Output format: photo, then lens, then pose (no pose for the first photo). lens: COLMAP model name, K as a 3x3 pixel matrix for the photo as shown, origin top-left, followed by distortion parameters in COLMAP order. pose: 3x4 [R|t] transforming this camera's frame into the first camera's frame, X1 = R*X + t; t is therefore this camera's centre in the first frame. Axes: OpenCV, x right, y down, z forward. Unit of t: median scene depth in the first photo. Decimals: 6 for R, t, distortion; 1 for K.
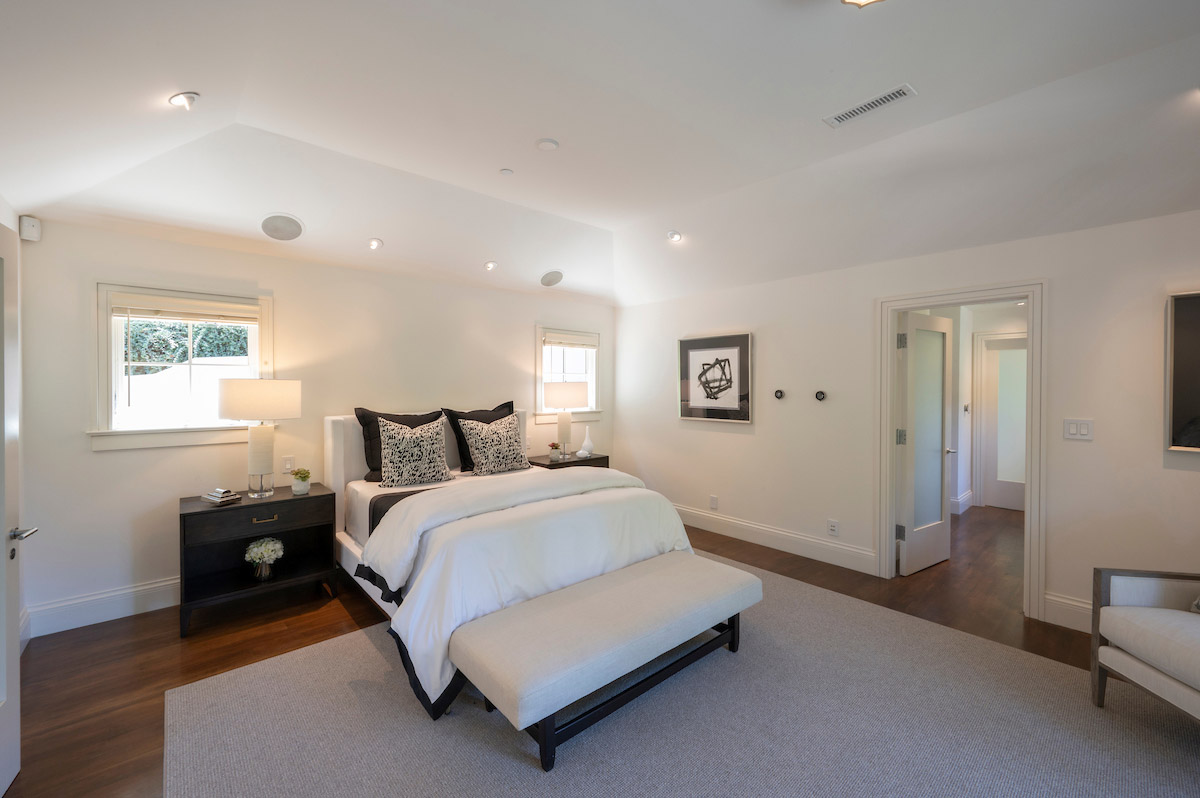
lens RADIAL K [[480.1, 0, 594.3], [0, 480.1, 390.9], [0, 0, 1]] dist [0.000389, 0.000384]
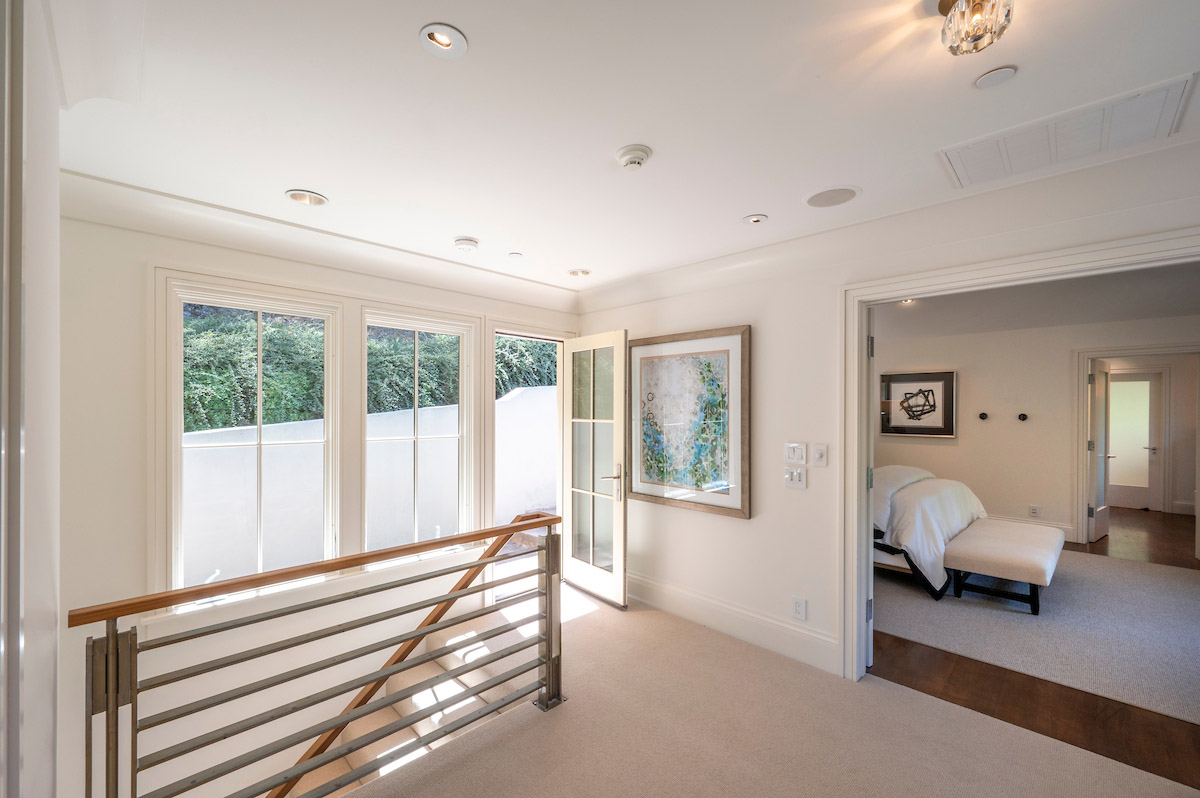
lens RADIAL K [[480.1, 0, 598.0], [0, 480.1, 408.3], [0, 0, 1]] dist [0.000389, 0.000384]
pose [[0.999389, 0.001368, 0.034931, -0.690292], [-0.000943, 0.999925, -0.012186, 0.002115], [-0.034945, 0.012145, 0.999315, -0.304505]]
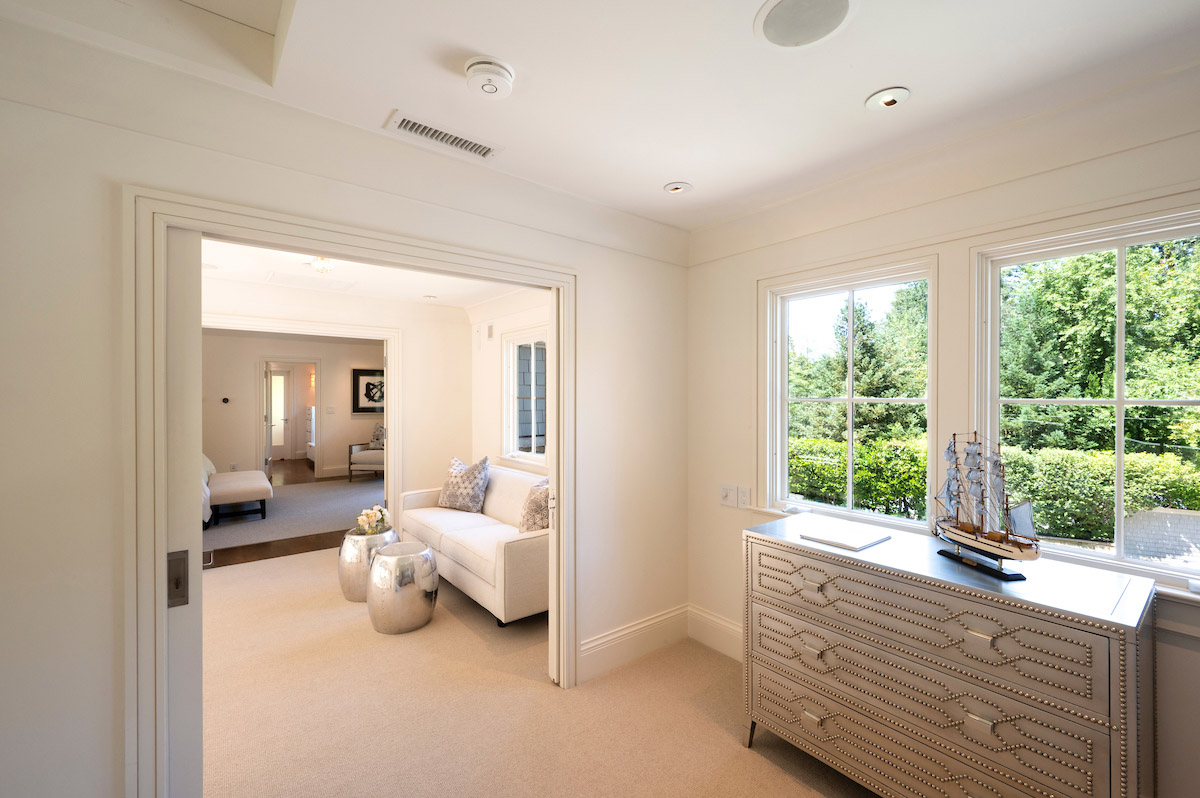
lens RADIAL K [[480.1, 0, 596.1], [0, 480.1, 397.3], [0, 0, 1]] dist [0.000389, 0.000384]
pose [[0.060927, -0.008184, 0.998109, -1.137015], [0.013792, 0.999878, 0.007356, 0.002898], [-0.998047, 0.013318, 0.061033, -0.499354]]
